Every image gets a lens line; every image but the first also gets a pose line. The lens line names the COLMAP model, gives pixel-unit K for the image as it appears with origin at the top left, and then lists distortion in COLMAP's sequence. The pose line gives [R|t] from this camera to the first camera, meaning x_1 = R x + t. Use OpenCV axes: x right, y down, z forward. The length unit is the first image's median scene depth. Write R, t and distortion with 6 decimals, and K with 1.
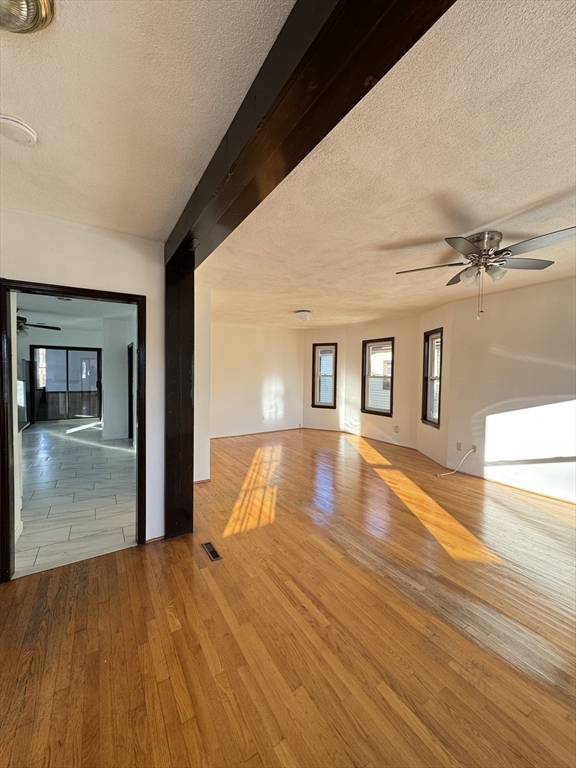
lens RADIAL K [[305.6, 0, 291.1], [0, 305.6, 383.0], [0, 0, 1]] dist [-0.002260, -0.000481]
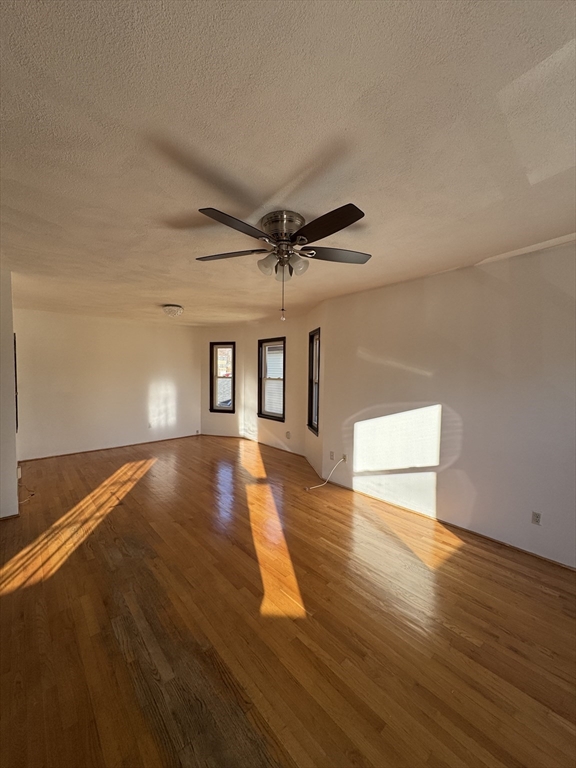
lens RADIAL K [[305.6, 0, 290.3], [0, 305.6, 384.6], [0, 0, 1]] dist [-0.002260, -0.000481]
pose [[0.986758, -0.010213, 0.161875, 0.250962], [0.007846, 0.999853, 0.015260, -0.022971], [-0.162007, -0.013788, 0.986693, 0.091873]]
